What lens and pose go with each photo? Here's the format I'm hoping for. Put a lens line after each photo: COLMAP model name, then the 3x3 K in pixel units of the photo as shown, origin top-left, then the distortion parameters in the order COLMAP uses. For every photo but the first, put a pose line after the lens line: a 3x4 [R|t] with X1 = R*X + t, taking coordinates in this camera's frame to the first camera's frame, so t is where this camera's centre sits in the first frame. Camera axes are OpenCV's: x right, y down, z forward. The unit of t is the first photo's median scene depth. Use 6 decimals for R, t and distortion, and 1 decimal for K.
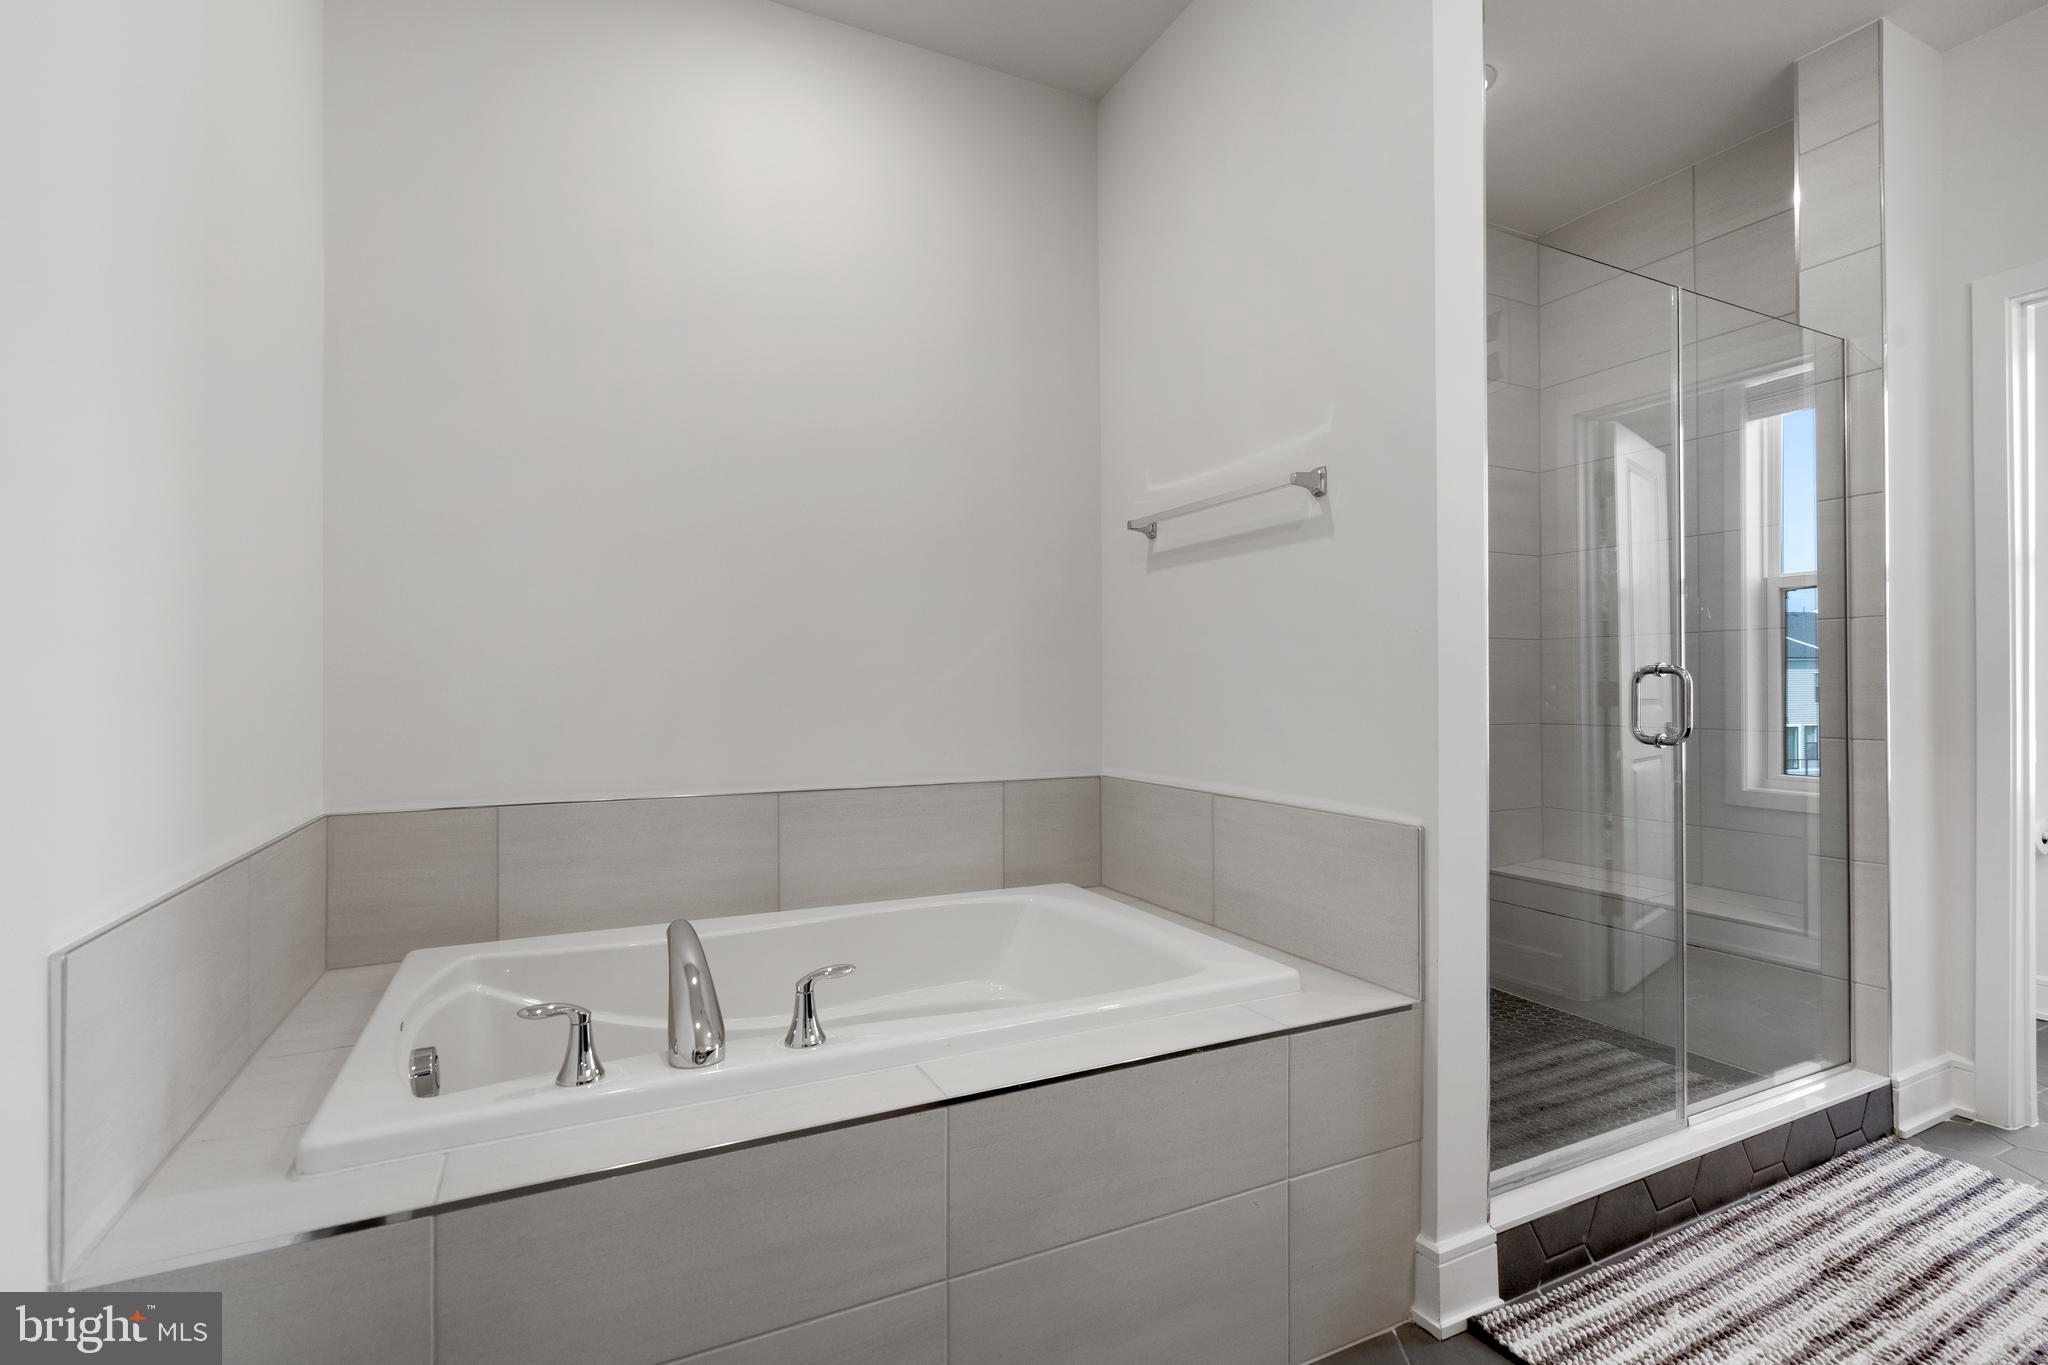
lens RADIAL K [[848.3, 0, 1029.3], [0, 848.3, 685.9], [0, 0, 1]] dist [-0.011140, 0.004491]
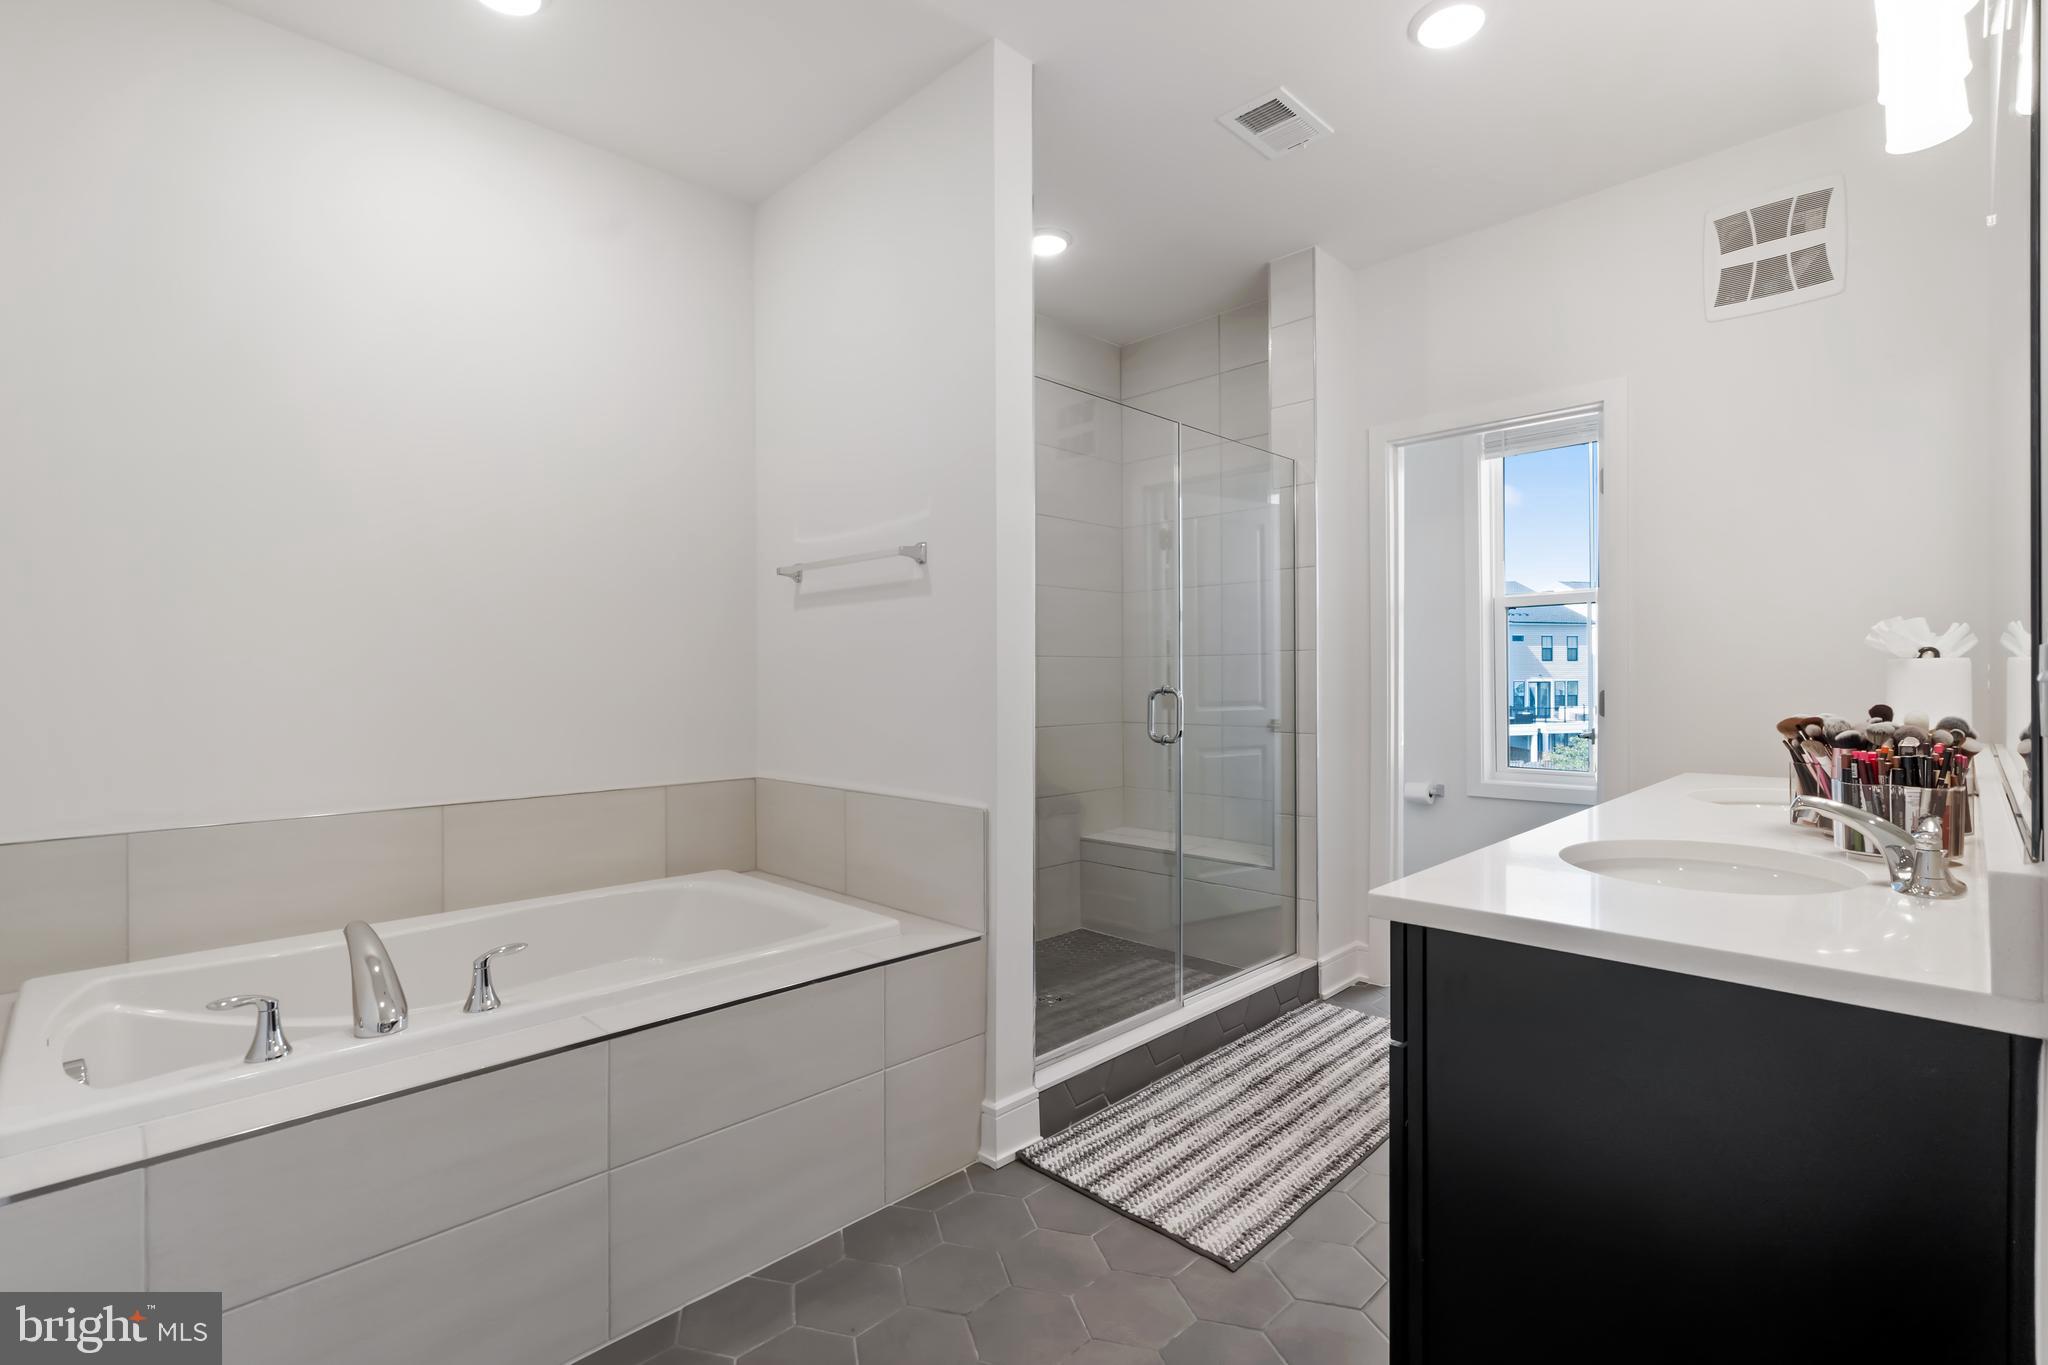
lens RADIAL K [[848.3, 0, 1029.3], [0, 848.3, 685.9], [0, 0, 1]] dist [-0.011140, 0.004491]
pose [[0.938986, 0.000794, 0.343955, 0.041530], [-0.006218, 0.999873, 0.014667, -0.049672], [-0.343900, -0.015911, 0.938872, -0.285848]]
